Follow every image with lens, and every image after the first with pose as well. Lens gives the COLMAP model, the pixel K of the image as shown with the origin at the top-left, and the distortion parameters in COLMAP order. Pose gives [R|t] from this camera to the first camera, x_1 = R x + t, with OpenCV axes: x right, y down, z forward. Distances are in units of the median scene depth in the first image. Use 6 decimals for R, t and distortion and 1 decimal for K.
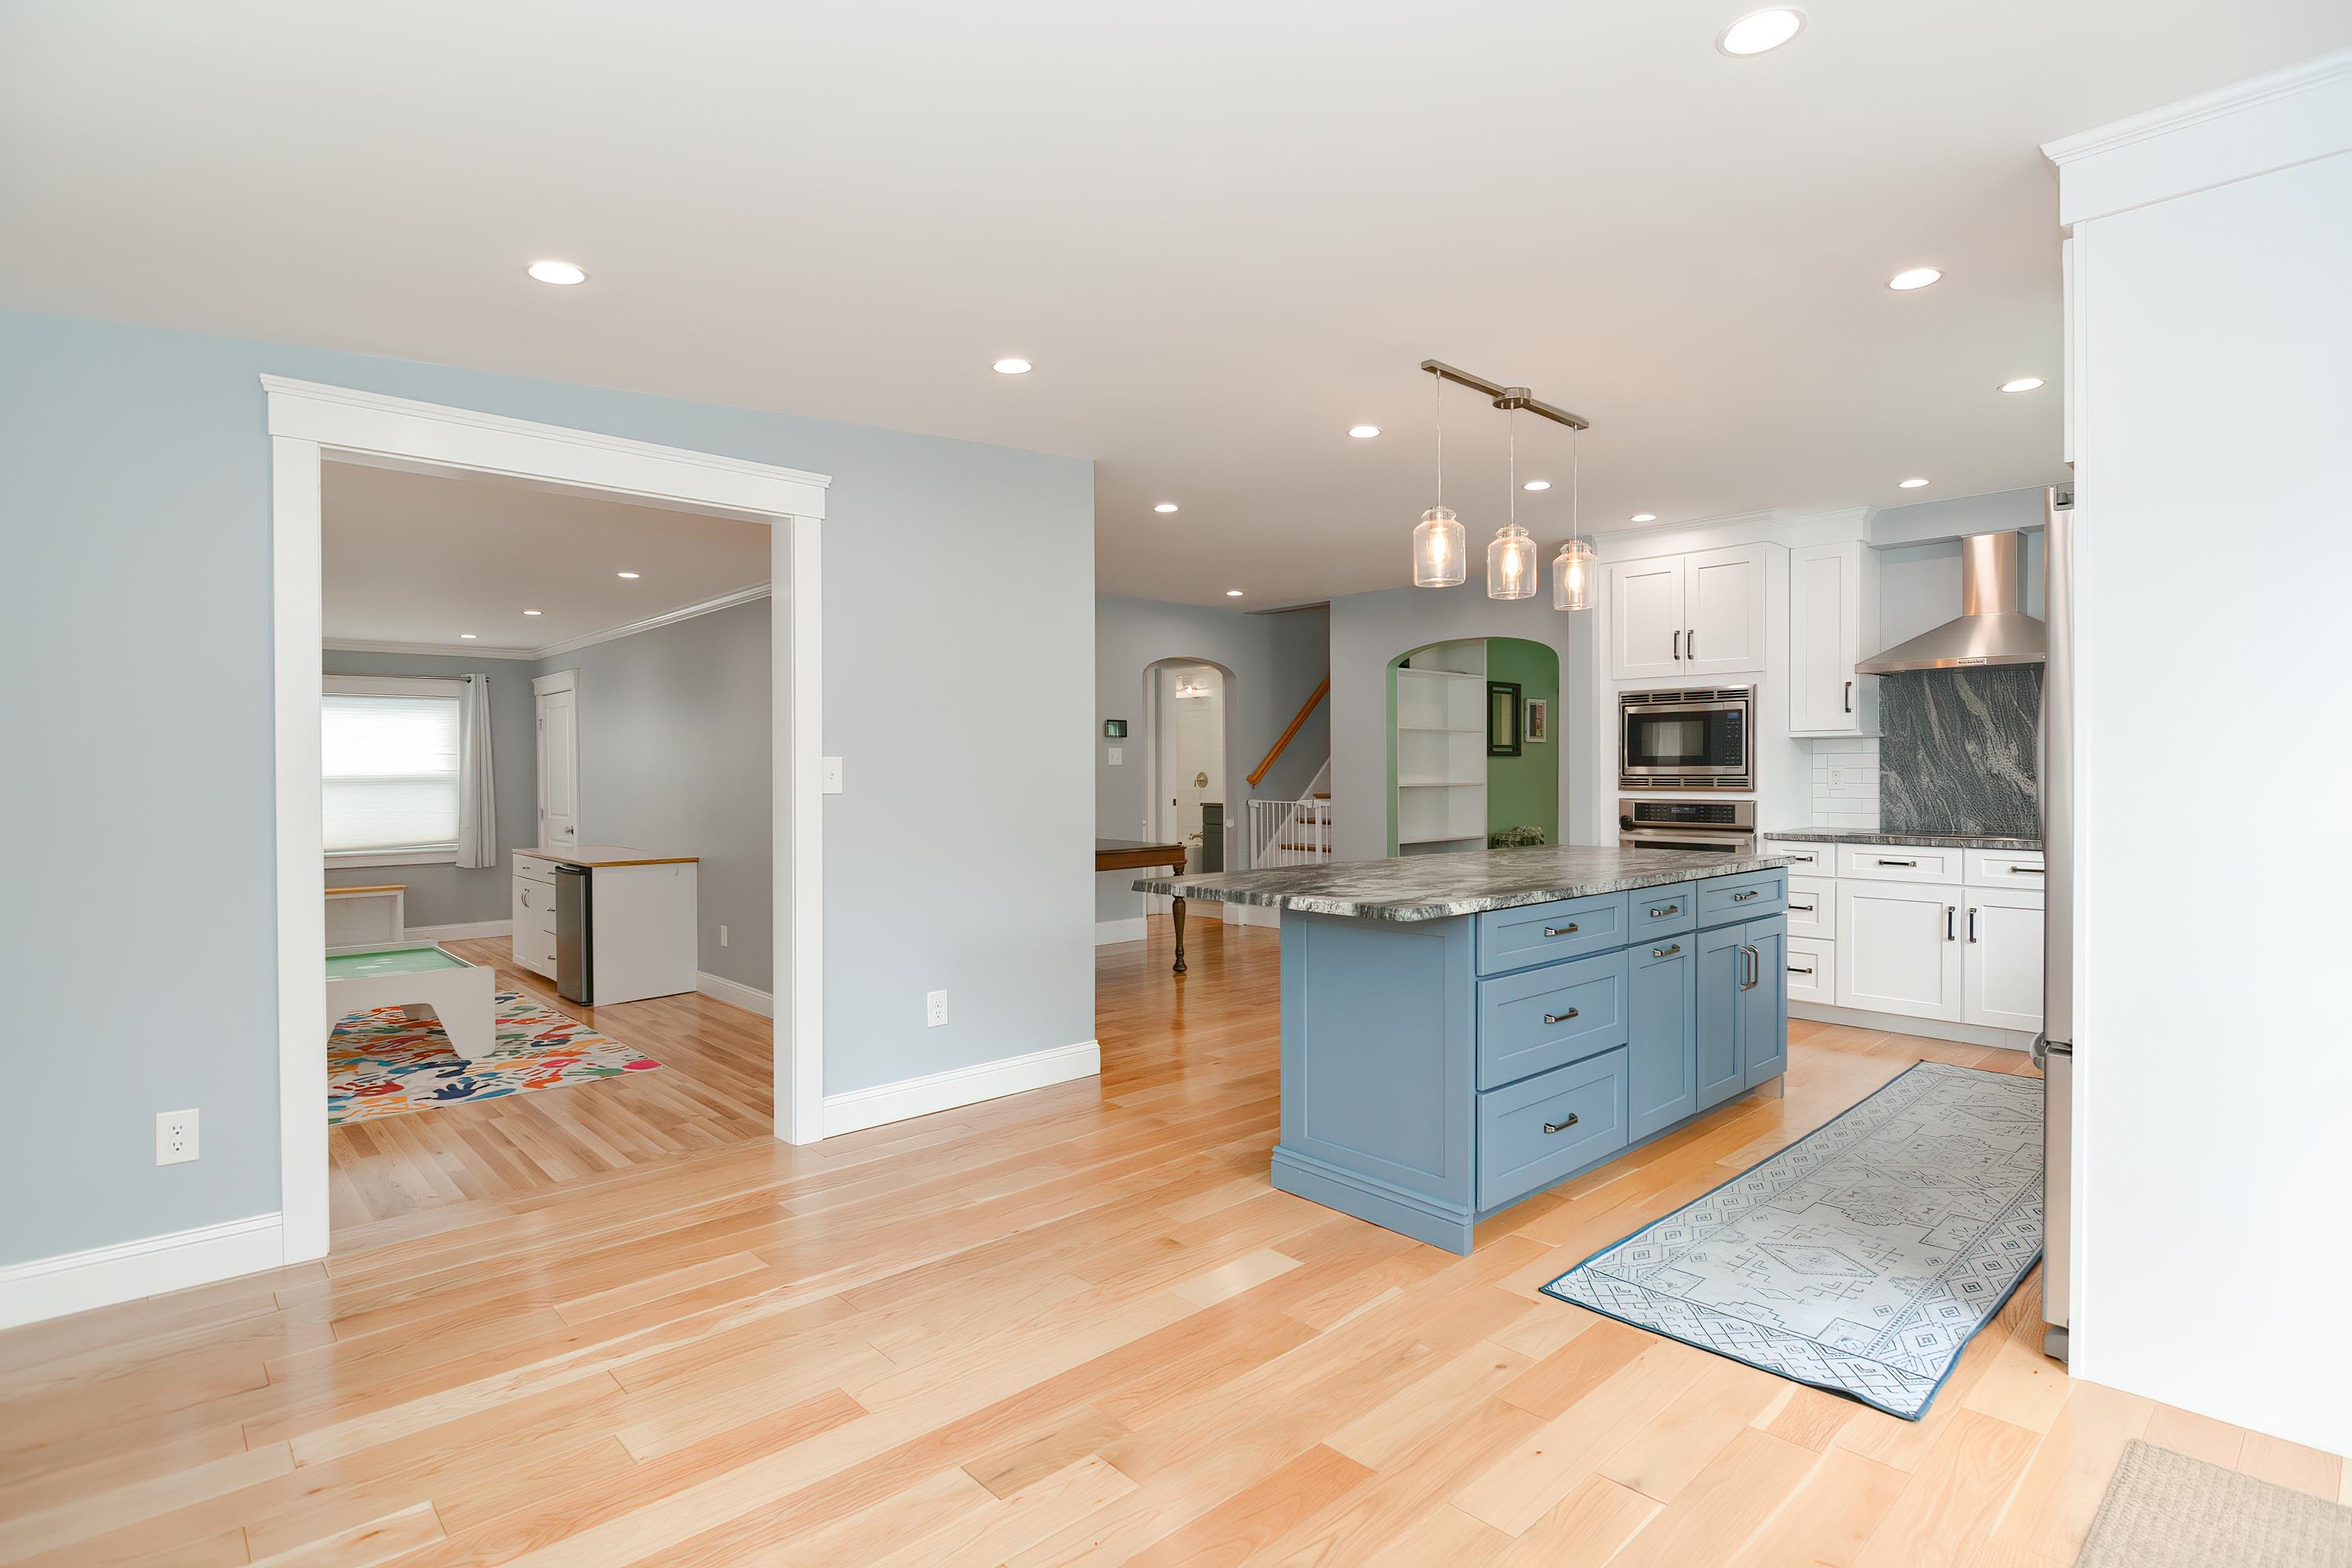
lens RADIAL K [[1142.1, 0, 1169.6], [0, 1142.1, 780.7], [0, 0, 1]] dist [-0.006370, -0.003845]
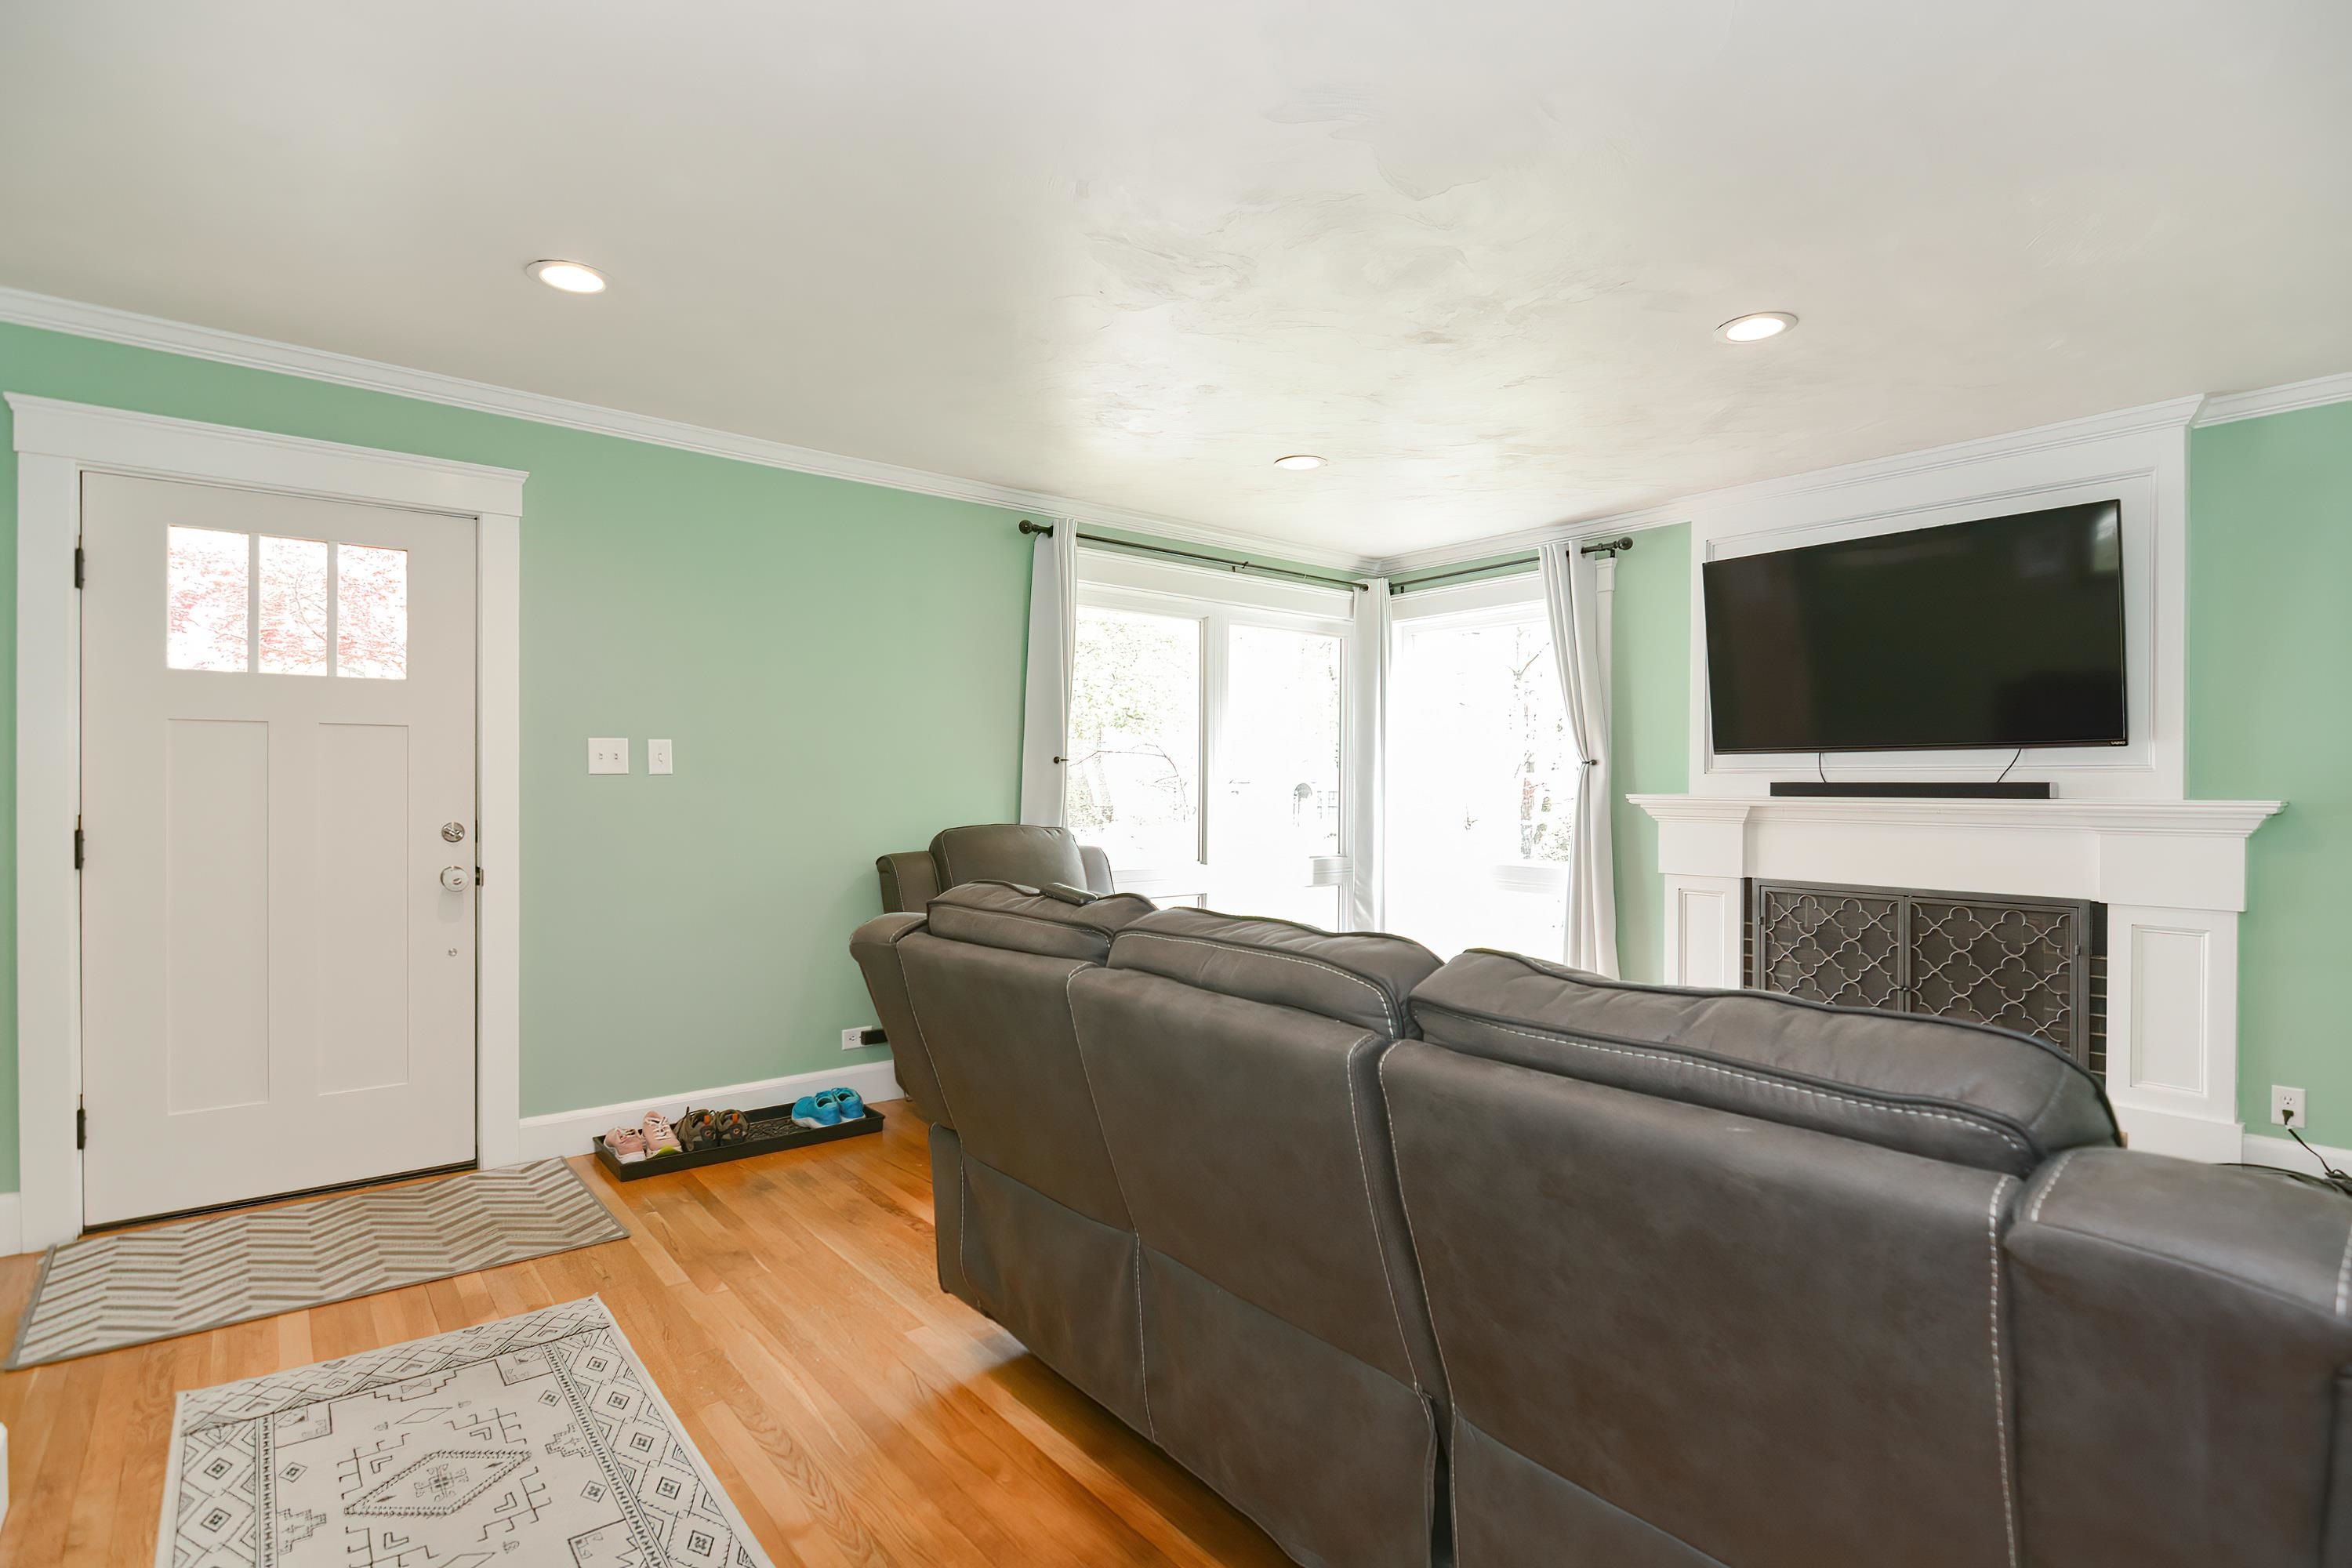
lens RADIAL K [[1142.1, 0, 1199.3], [0, 1142.1, 781.5], [0, 0, 1]] dist [-0.006370, -0.003845]
pose [[-0.042917, 0.003293, -0.999073, 0.663871], [-0.021206, 0.999766, 0.004207, -0.013774], [0.998854, 0.021367, -0.042837, 0.792567]]
